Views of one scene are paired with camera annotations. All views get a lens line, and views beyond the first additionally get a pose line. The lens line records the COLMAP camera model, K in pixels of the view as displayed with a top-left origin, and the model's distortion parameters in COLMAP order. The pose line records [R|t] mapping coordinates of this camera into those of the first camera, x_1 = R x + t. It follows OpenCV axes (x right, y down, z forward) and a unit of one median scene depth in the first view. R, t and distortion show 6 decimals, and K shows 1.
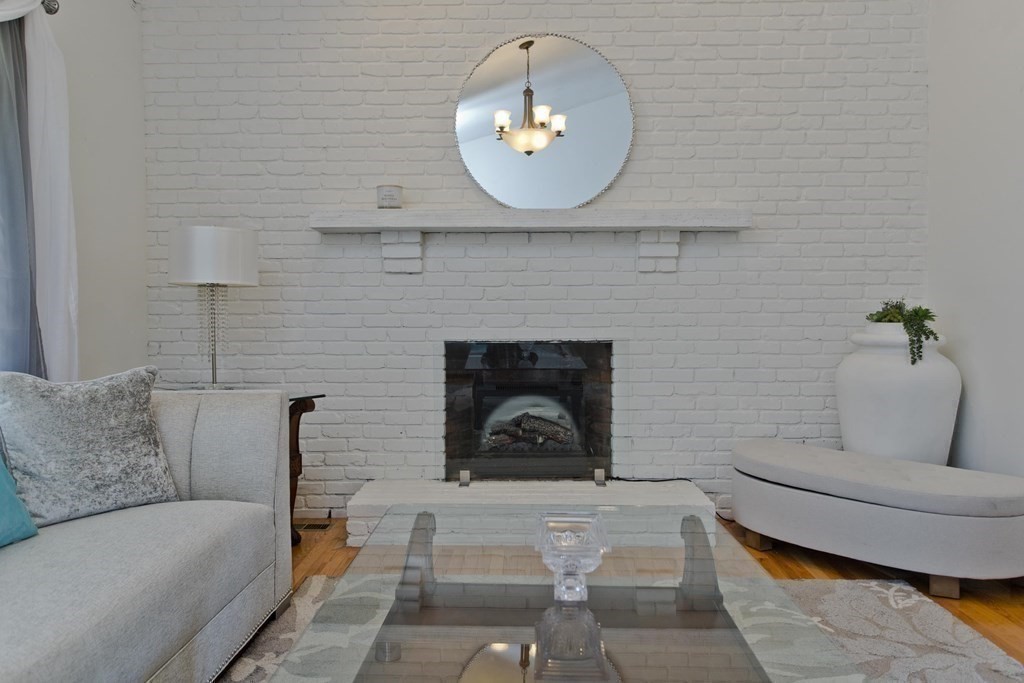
lens RADIAL K [[811.0, 0, 527.0], [0, 811.0, 332.3], [0, 0, 1]] dist [0.008872, -0.002900]
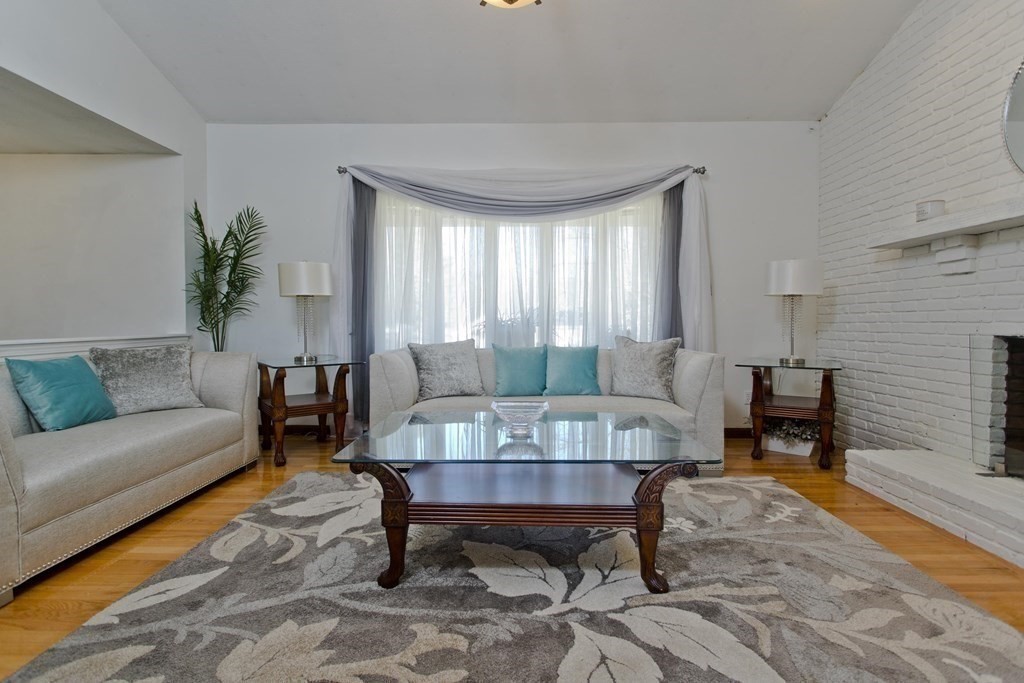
lens RADIAL K [[494.6, 0, 514.2], [0, 494.6, 335.3], [0, 0, 1]] dist [-0.002681, 0.003914]
pose [[-0.019526, 0.025043, -0.999496, 0.565244], [-0.021959, 0.999434, 0.025470, 0.008648], [0.999568, 0.022446, -0.018965, 0.413487]]
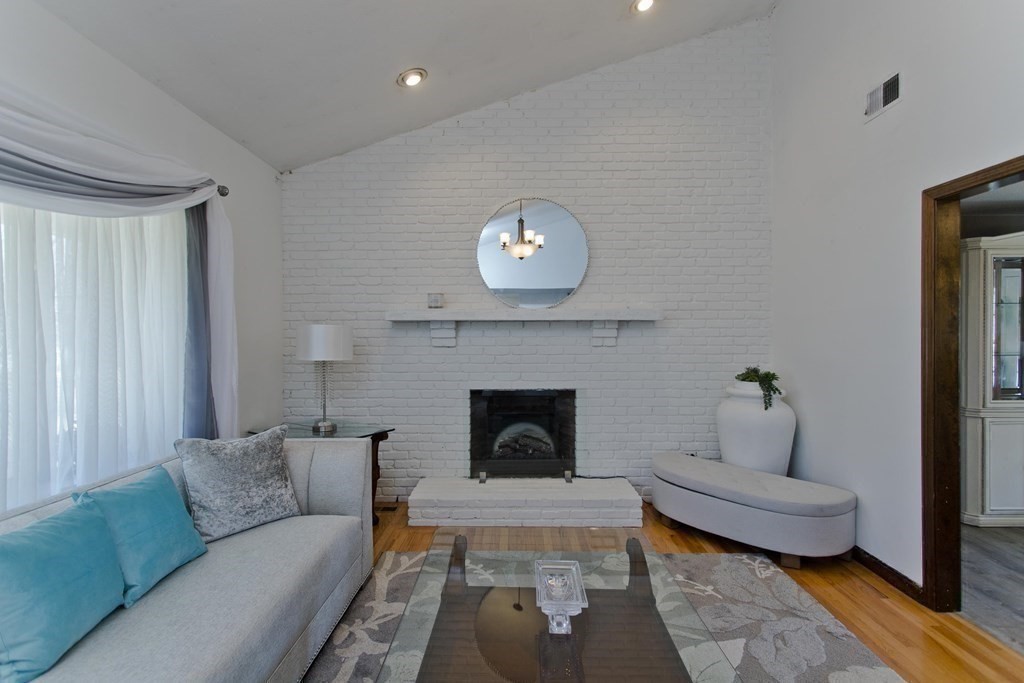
lens RADIAL K [[494.6, 0, 520.0], [0, 494.6, 334.7], [0, 0, 1]] dist [-0.002681, 0.003914]
pose [[0.999985, -0.000717, 0.005362, -0.009231], [0.000845, 0.999713, -0.023941, -0.075698], [-0.005343, 0.023945, 0.999699, 0.030334]]
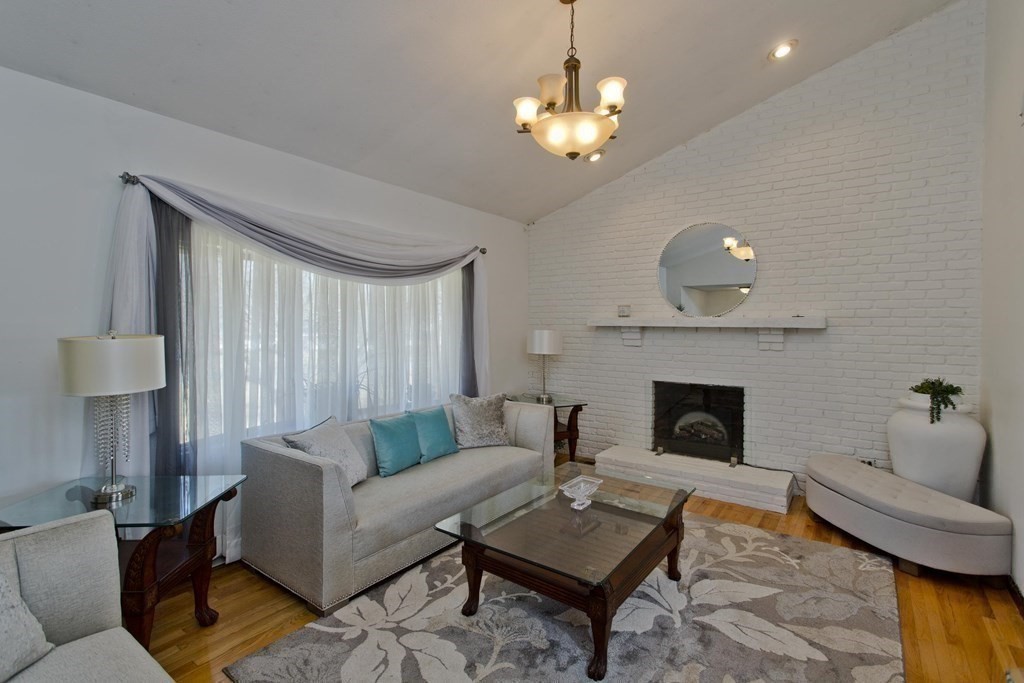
lens RADIAL K [[494.6, 0, 509.2], [0, 494.6, 329.5], [0, 0, 1]] dist [-0.002681, 0.003914]
pose [[0.815993, 0.012739, -0.577921, 0.323889], [-0.018309, 0.999825, -0.003813, -0.107865], [0.577771, 0.013692, 0.816084, -0.206807]]
